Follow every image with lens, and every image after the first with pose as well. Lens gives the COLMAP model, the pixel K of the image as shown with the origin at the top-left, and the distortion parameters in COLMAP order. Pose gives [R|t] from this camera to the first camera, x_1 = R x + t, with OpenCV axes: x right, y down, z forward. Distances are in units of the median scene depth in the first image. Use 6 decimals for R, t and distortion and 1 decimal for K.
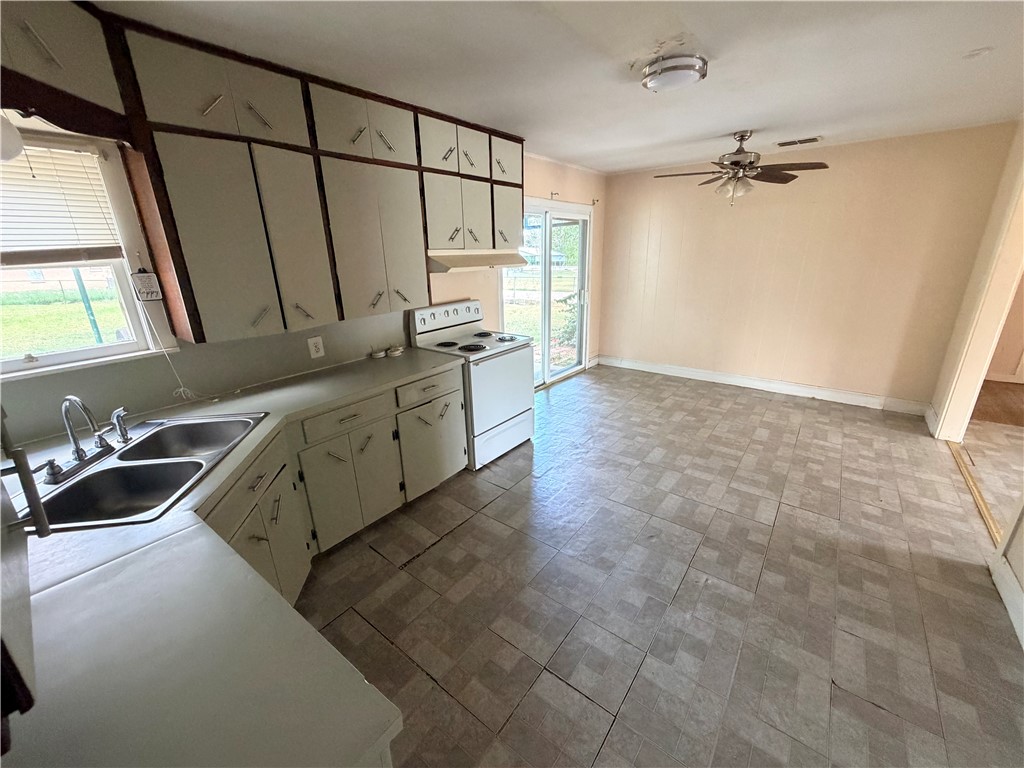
lens RADIAL K [[411.2, 0, 510.1], [0, 411.2, 385.1], [0, 0, 1]] dist [0.000458, 0.000656]
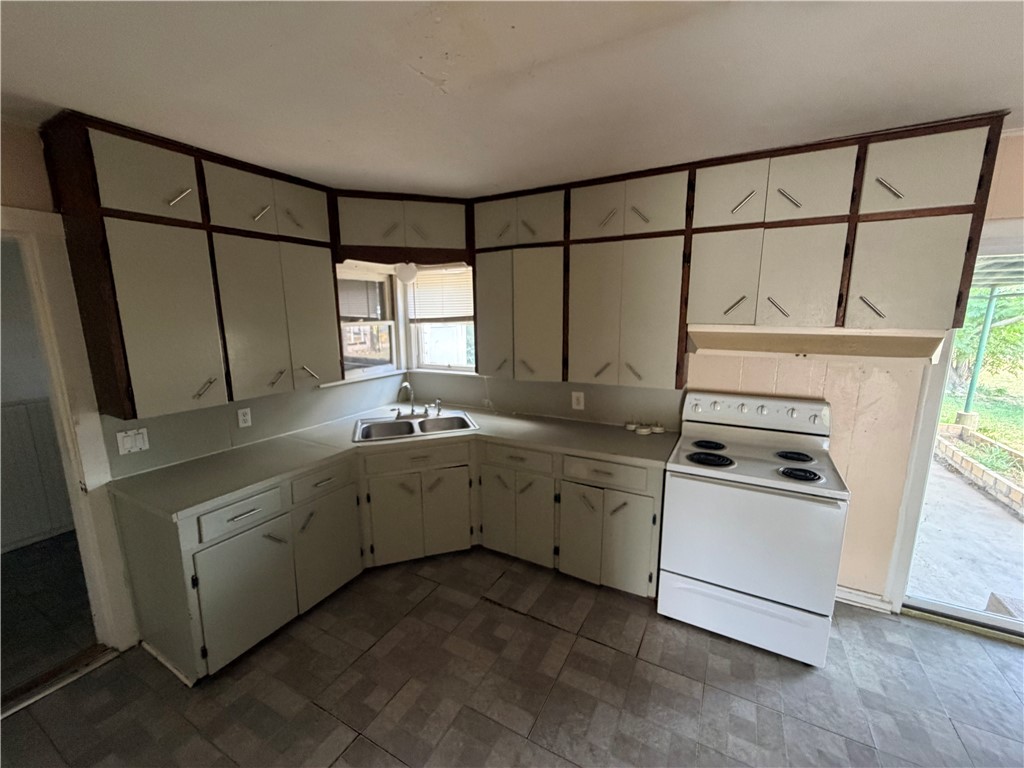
lens RADIAL K [[411.2, 0, 510.1], [0, 411.2, 385.1], [0, 0, 1]] dist [0.000458, 0.000656]
pose [[0.162114, 0.203388, -0.965584, 0.593358], [-0.308845, 0.939823, 0.146109, -0.239766], [0.937195, 0.274529, 0.215174, 0.558862]]
